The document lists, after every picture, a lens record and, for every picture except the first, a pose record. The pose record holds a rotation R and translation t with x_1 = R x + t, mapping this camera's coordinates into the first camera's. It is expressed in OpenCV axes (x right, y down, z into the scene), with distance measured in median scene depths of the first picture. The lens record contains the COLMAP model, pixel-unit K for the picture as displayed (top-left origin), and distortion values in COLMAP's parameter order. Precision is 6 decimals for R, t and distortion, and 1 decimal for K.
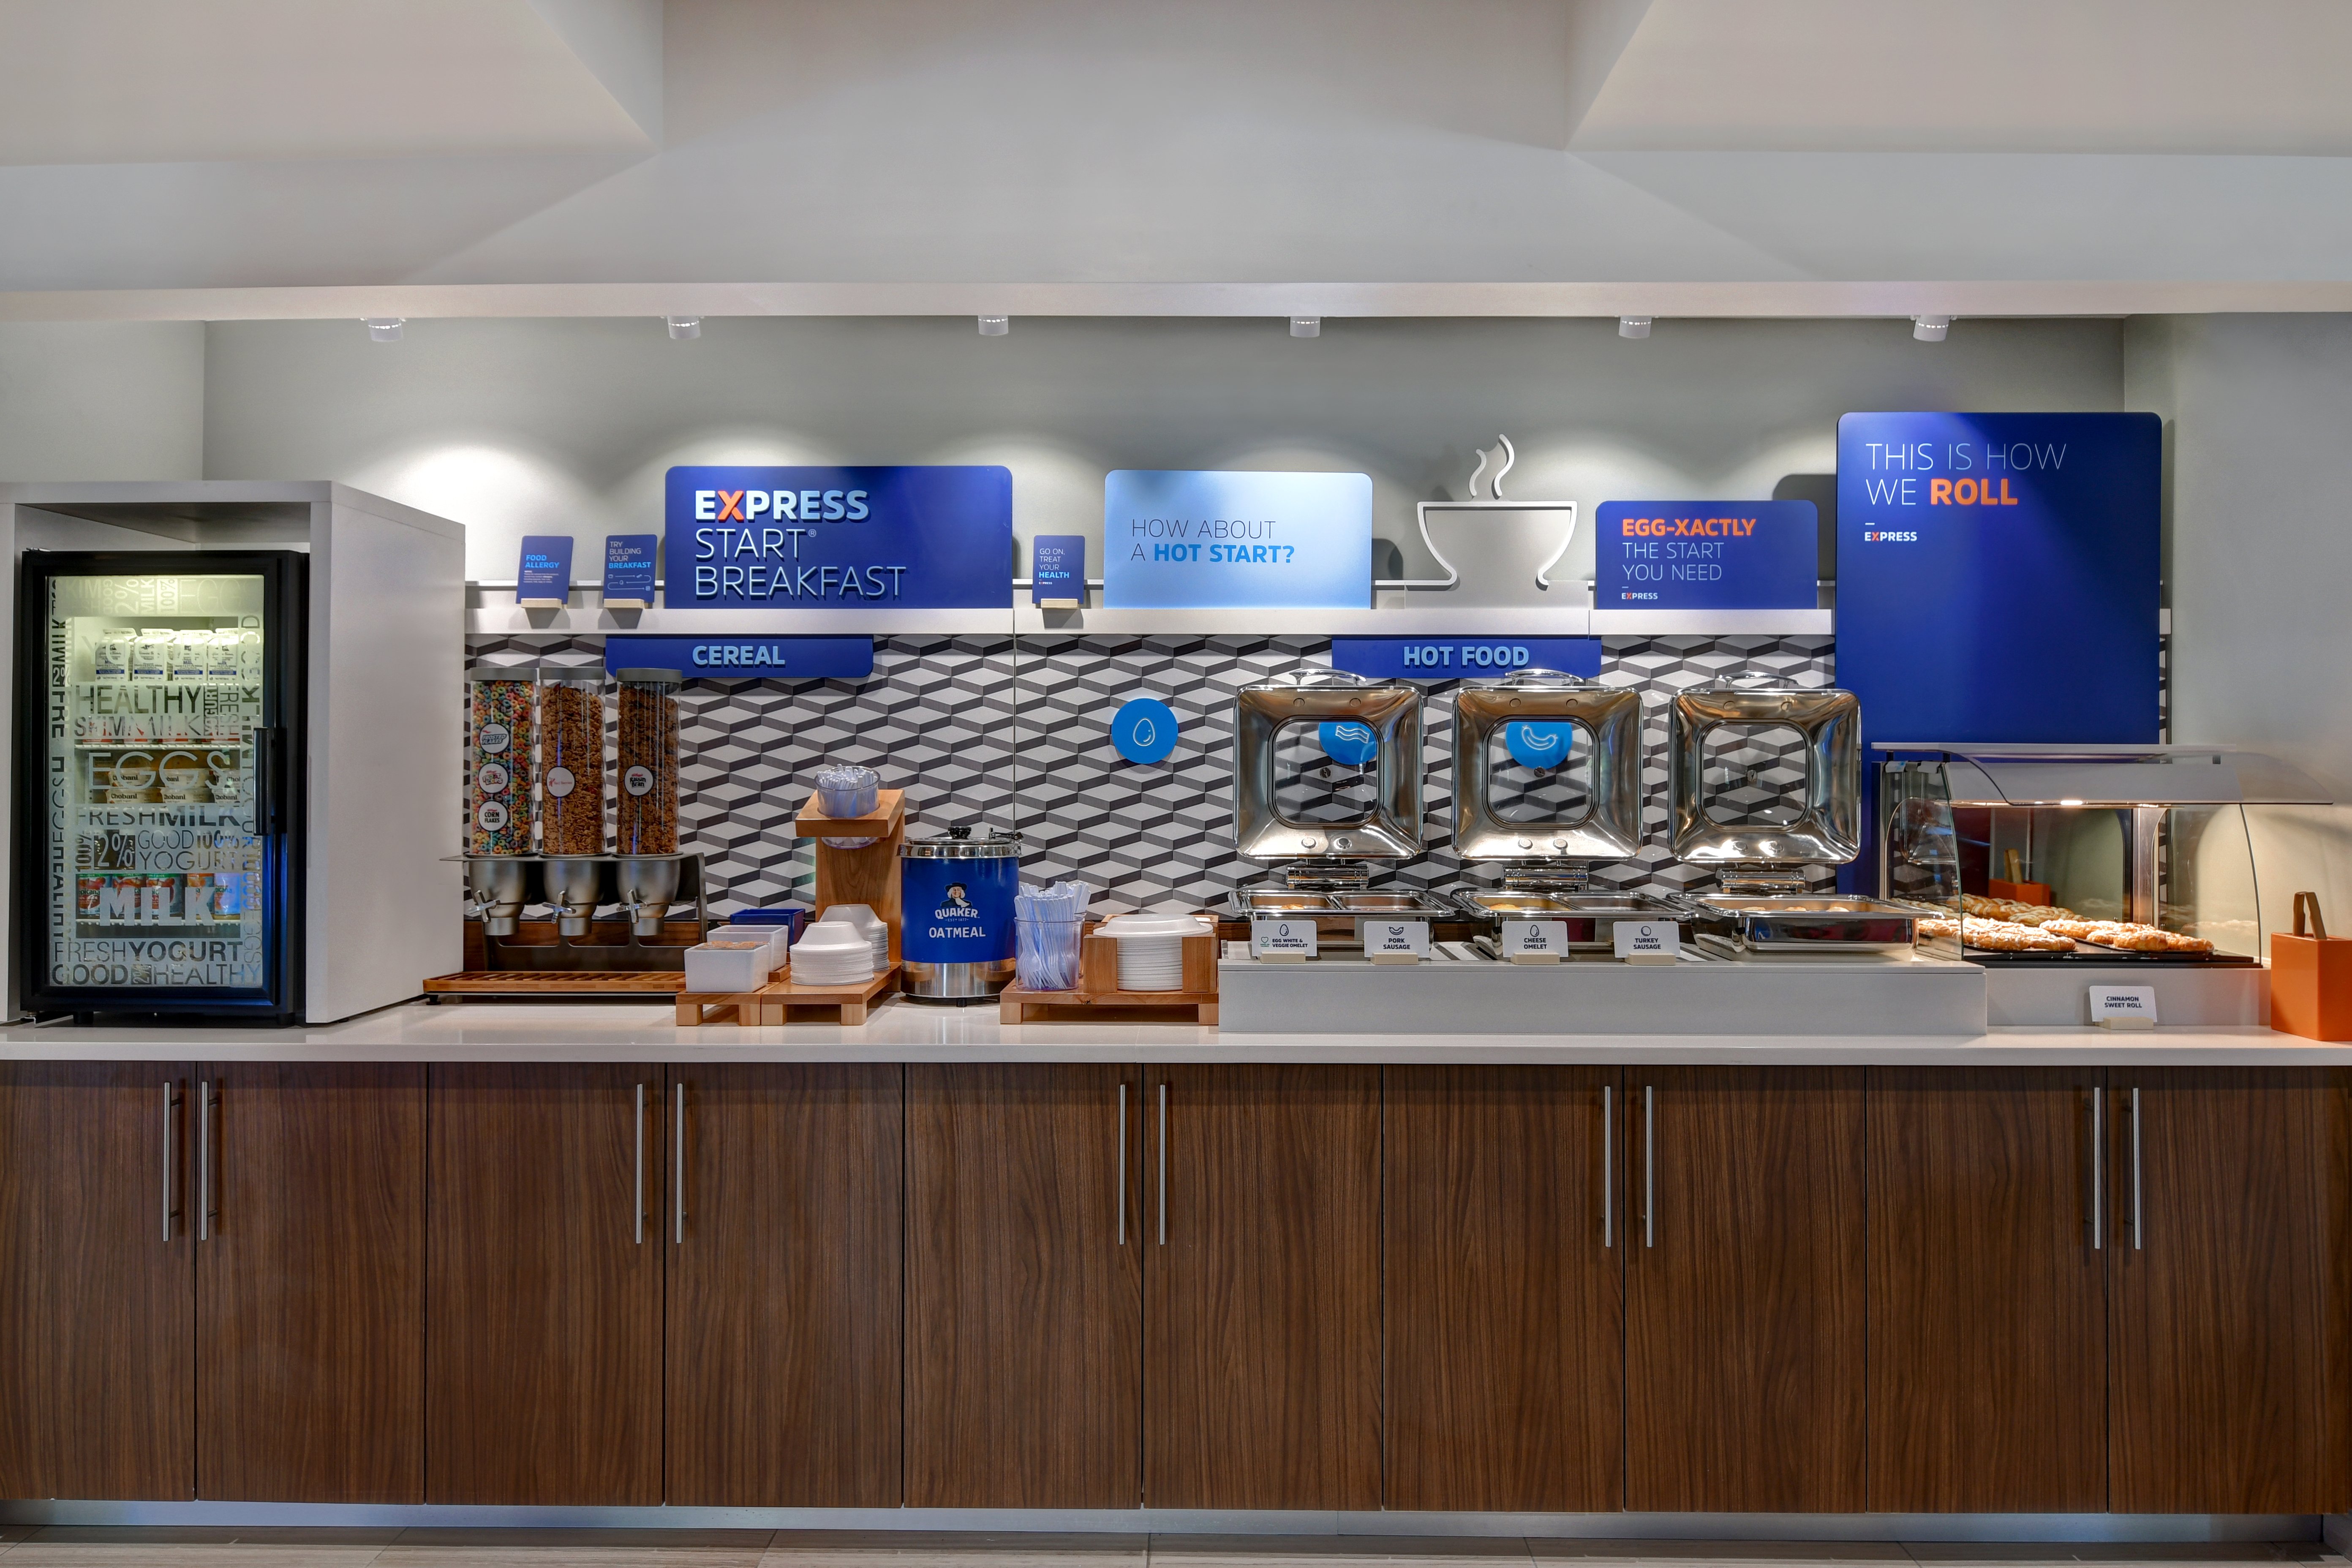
lens RADIAL K [[1515.5, 0, 1181.7], [0, 1515.5, 757.2], [0, 0, 1]] dist [0.005188, 0.000503]
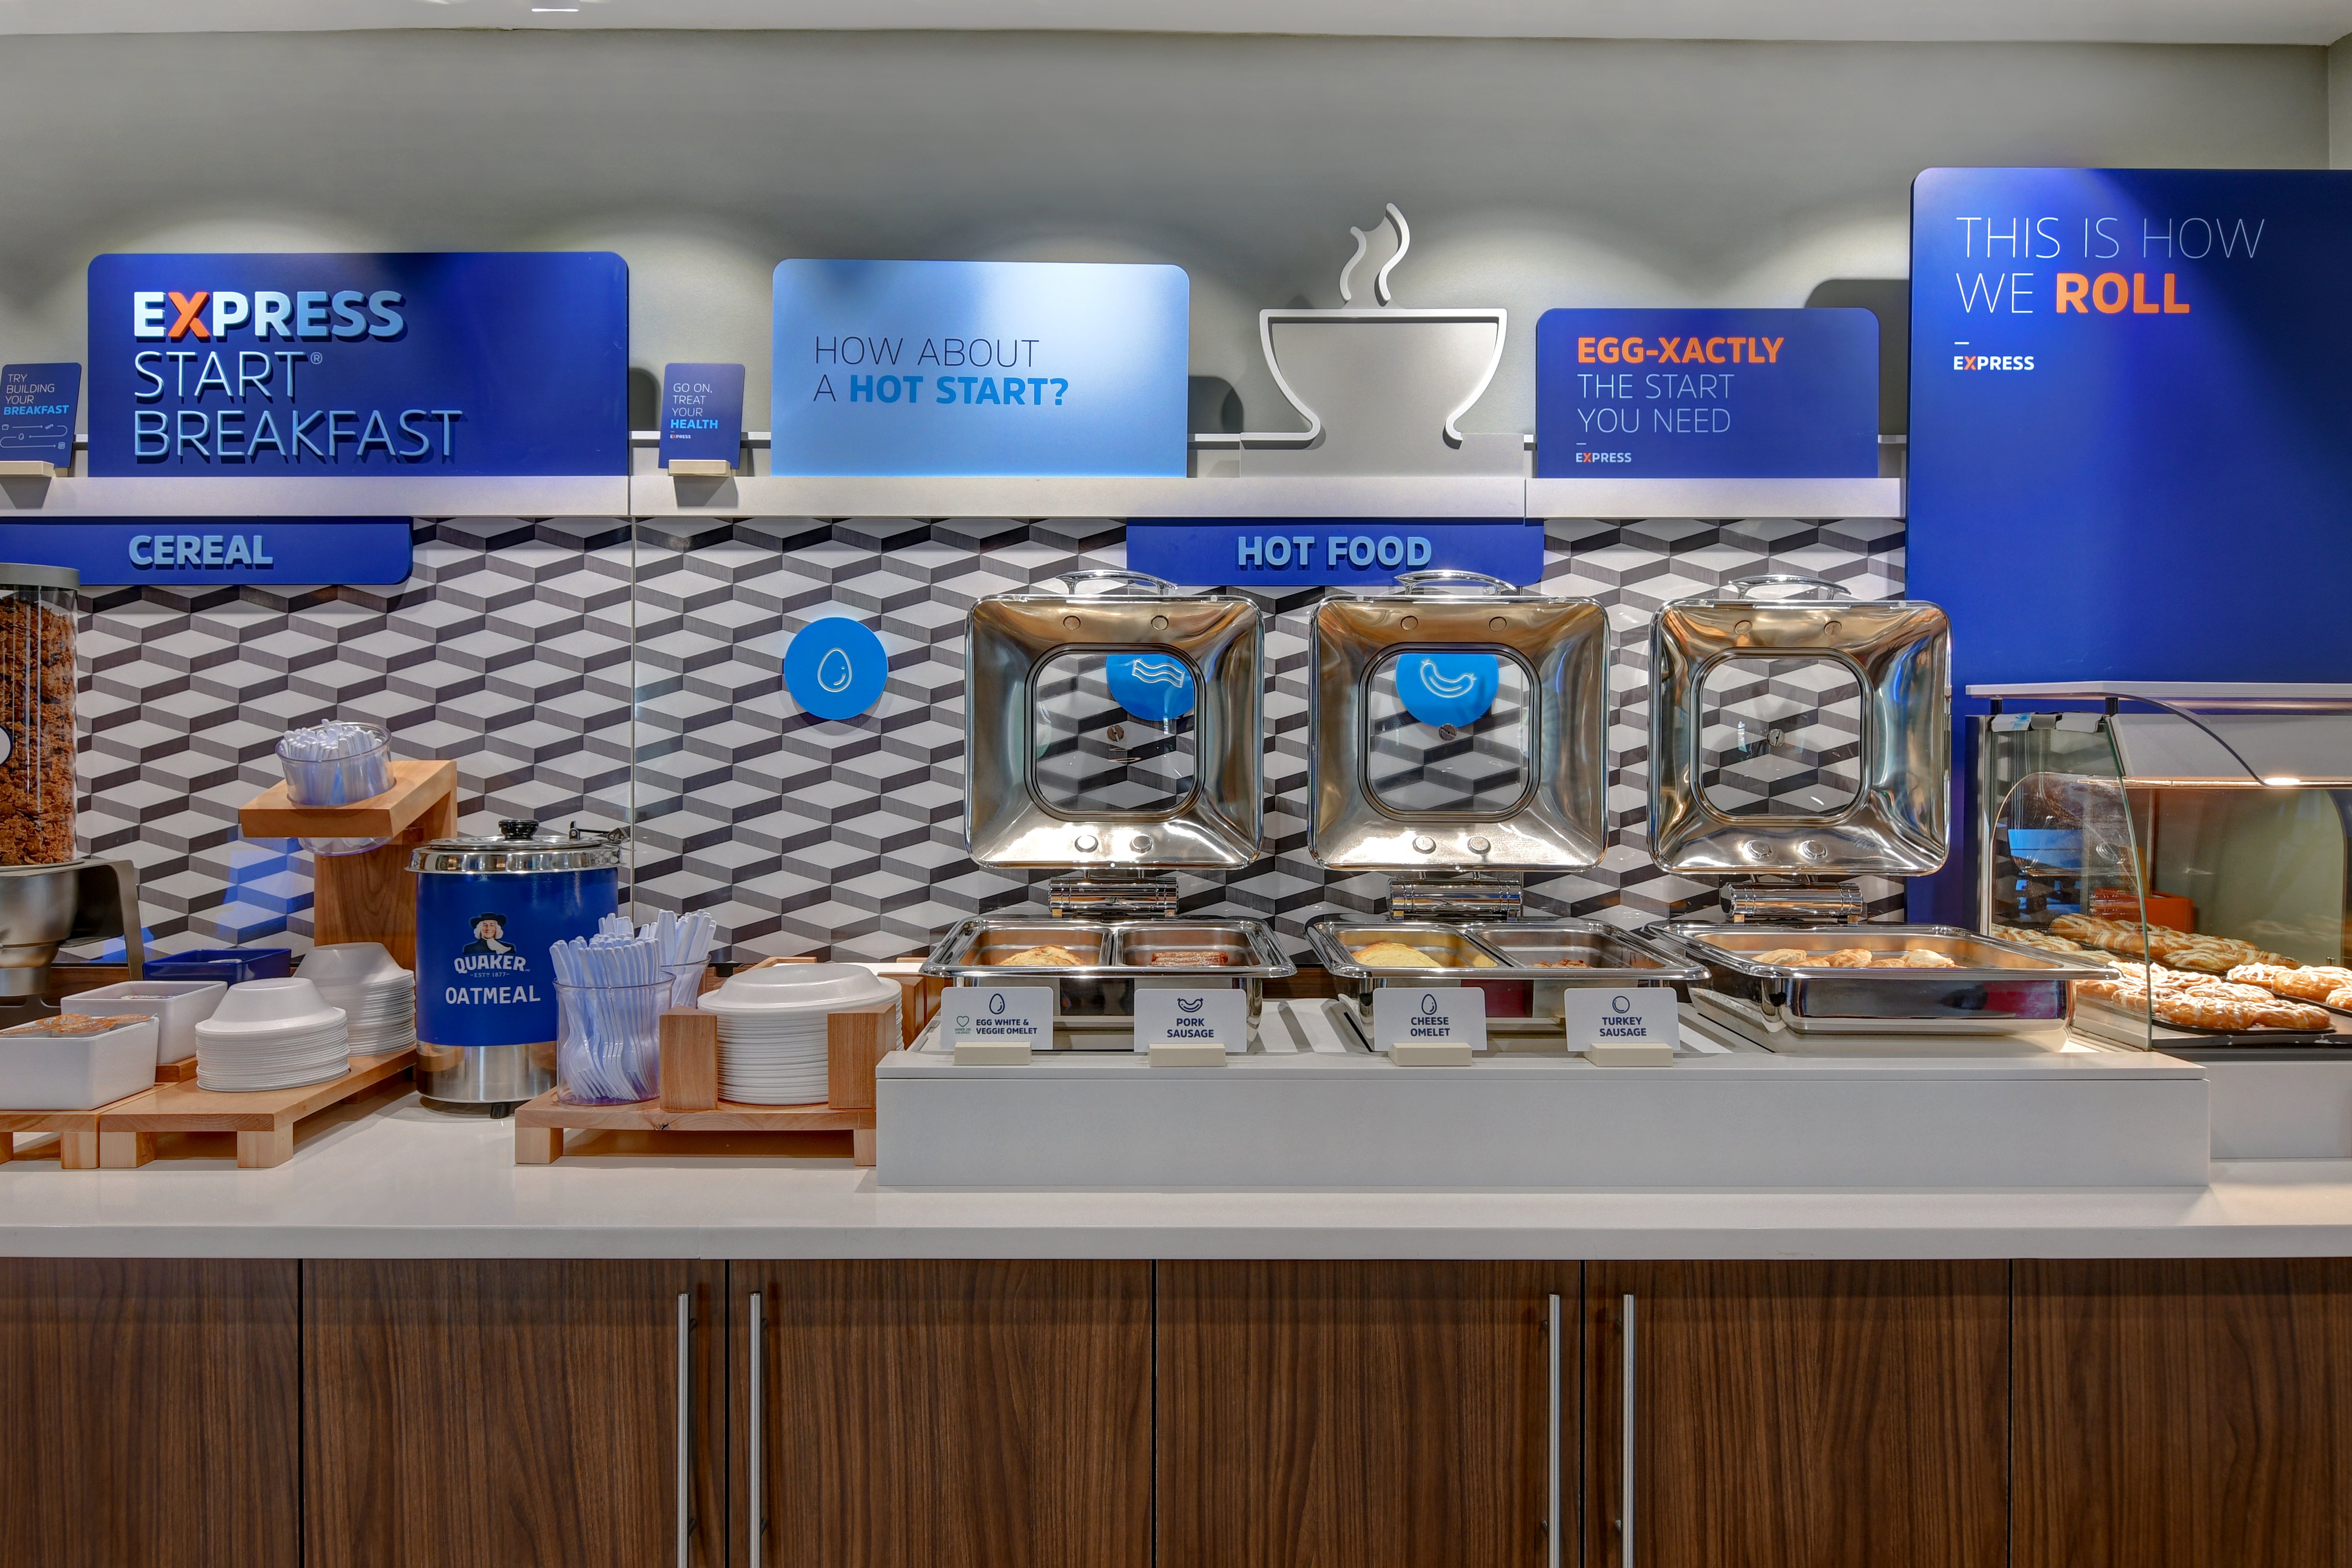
lens RADIAL K [[1456.6, 0, 1175.2], [0, 1456.6, 745.4], [0, 0, 1]] dist [-0.002864, -0.001577]
pose [[0.999677, -0.000320, 0.025410, 0.107756], [-0.000002, 0.999919, 0.012697, 0.007776], [-0.025412, -0.012693, 0.999596, 0.397092]]
